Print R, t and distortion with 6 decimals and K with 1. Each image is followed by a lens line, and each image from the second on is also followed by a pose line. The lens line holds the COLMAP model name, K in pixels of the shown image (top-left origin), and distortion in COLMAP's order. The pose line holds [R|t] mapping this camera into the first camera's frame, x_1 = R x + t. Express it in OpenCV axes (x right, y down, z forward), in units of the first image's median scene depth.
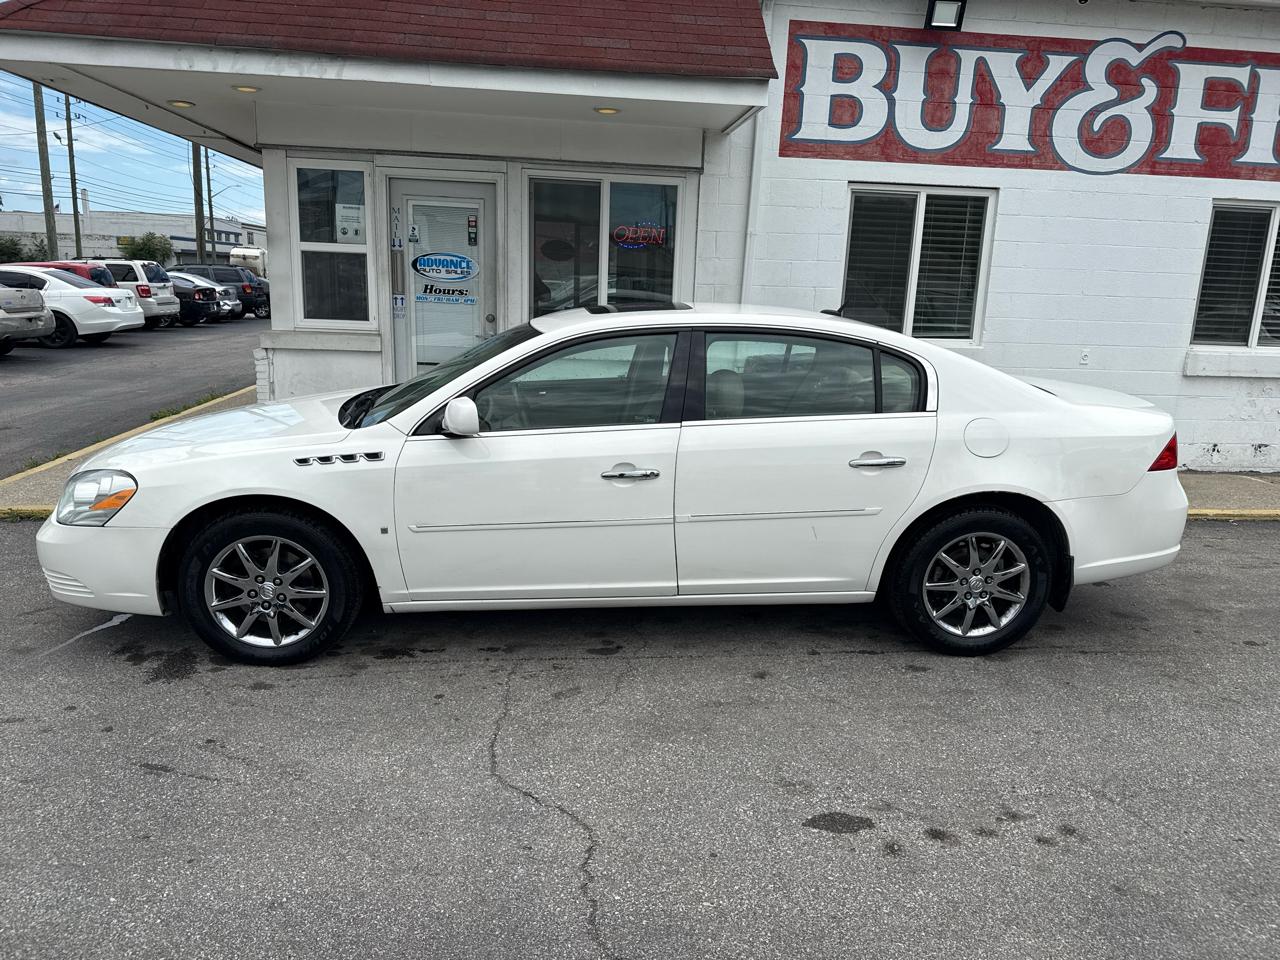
lens RADIAL K [[905.4, 0, 640.9], [0, 905.4, 483.2], [0, 0, 1]] dist [0.015276, -0.021012]
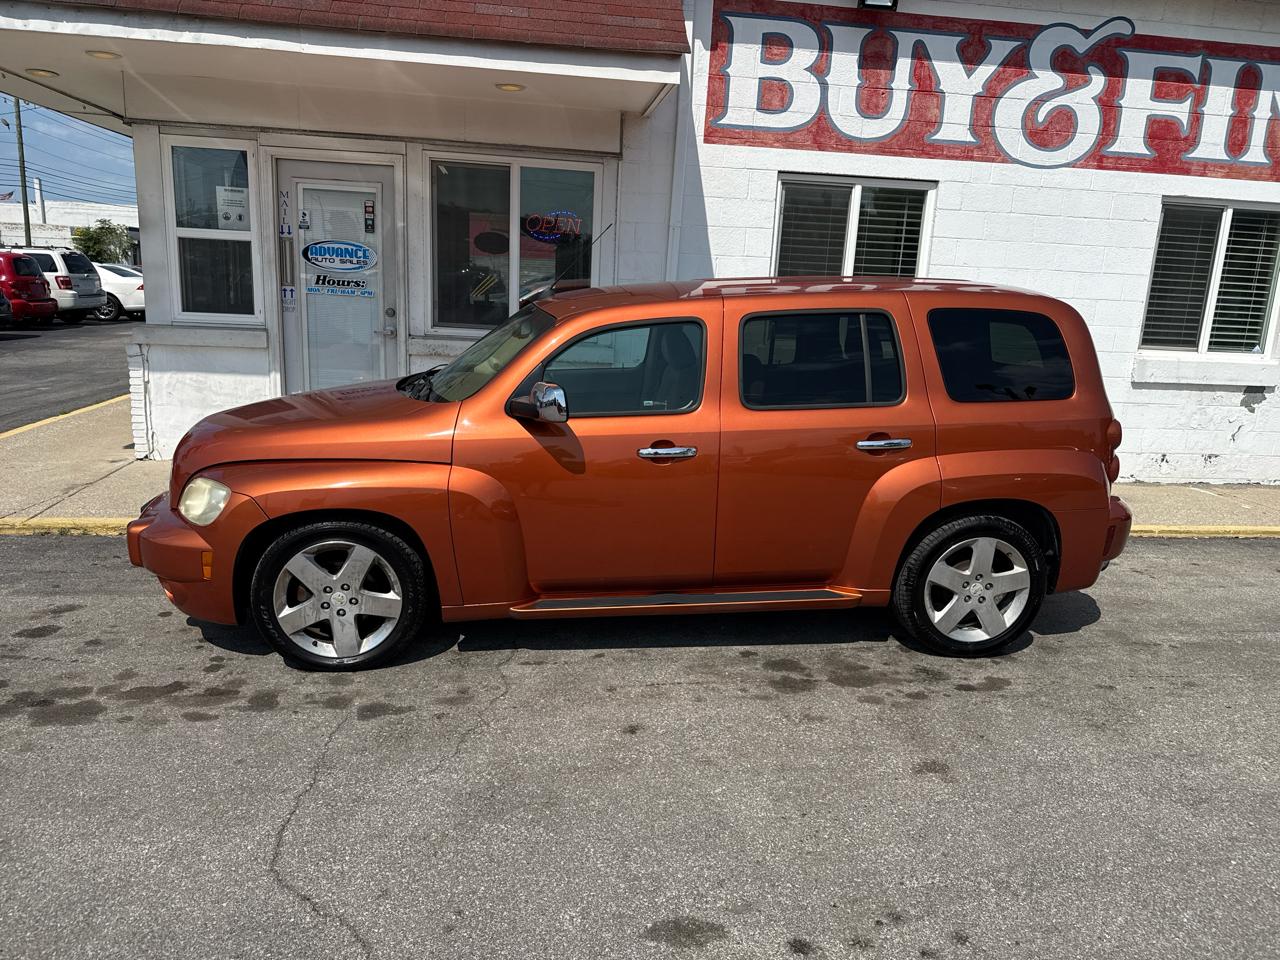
lens RADIAL K [[905.4, 0, 640.9], [0, 905.4, 483.2], [0, 0, 1]] dist [0.015276, -0.021012]
pose [[0.999477, 0.005110, 0.031926, 0.059799], [-0.005168, 0.999985, 0.001741, -0.012741], [-0.031916, -0.001905, 0.999489, 0.072293]]
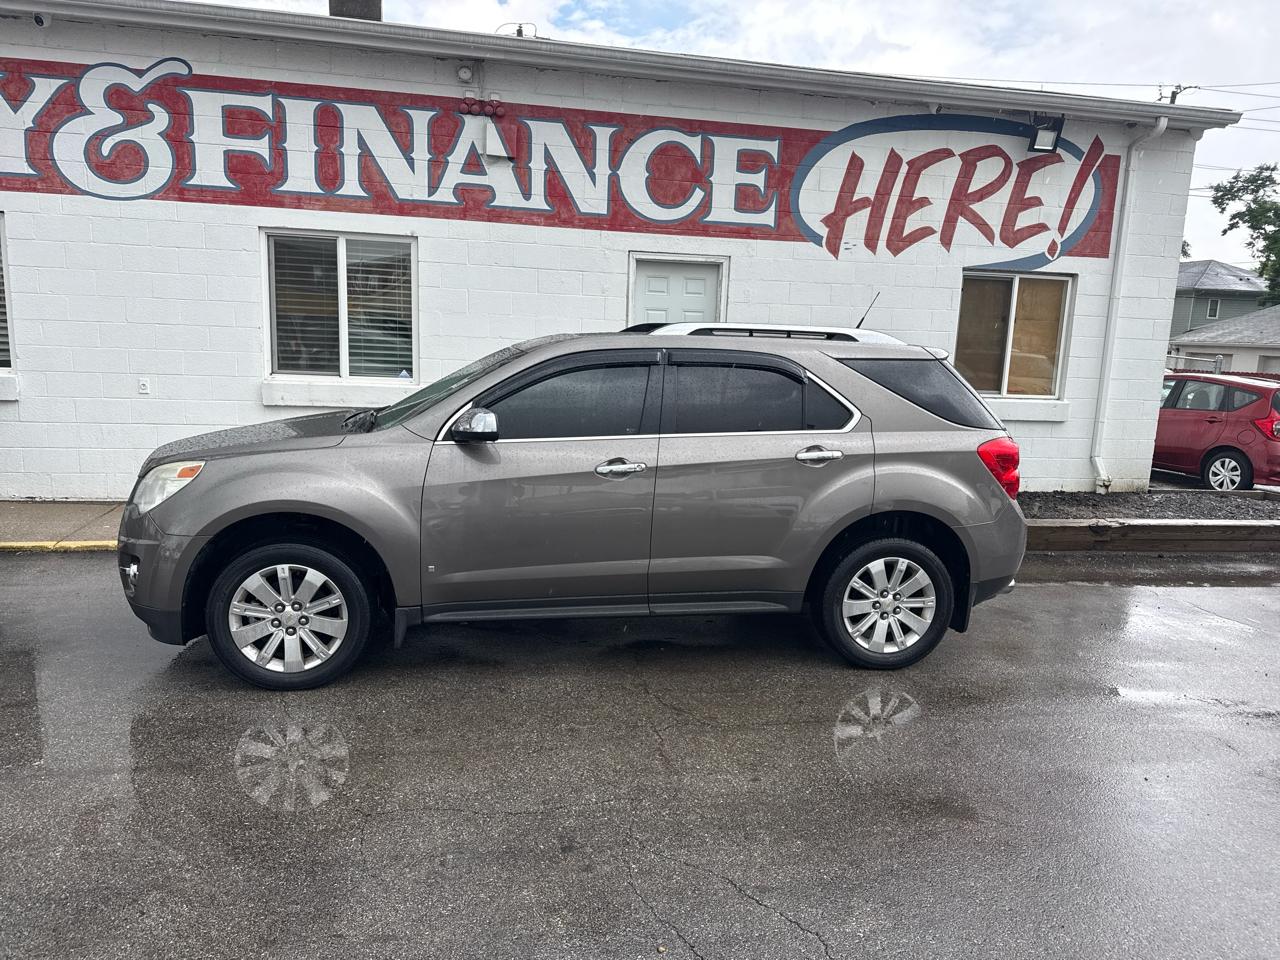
lens RADIAL K [[908.3, 0, 649.0], [0, 908.3, 485.7], [0, 0, 1]] dist [0.008616, -0.014697]
pose [[0.992602, -0.016121, 0.120336, 0.977693], [0.022369, 0.998461, -0.050753, 0.030141], [-0.119332, 0.053069, 0.991435, -0.021408]]
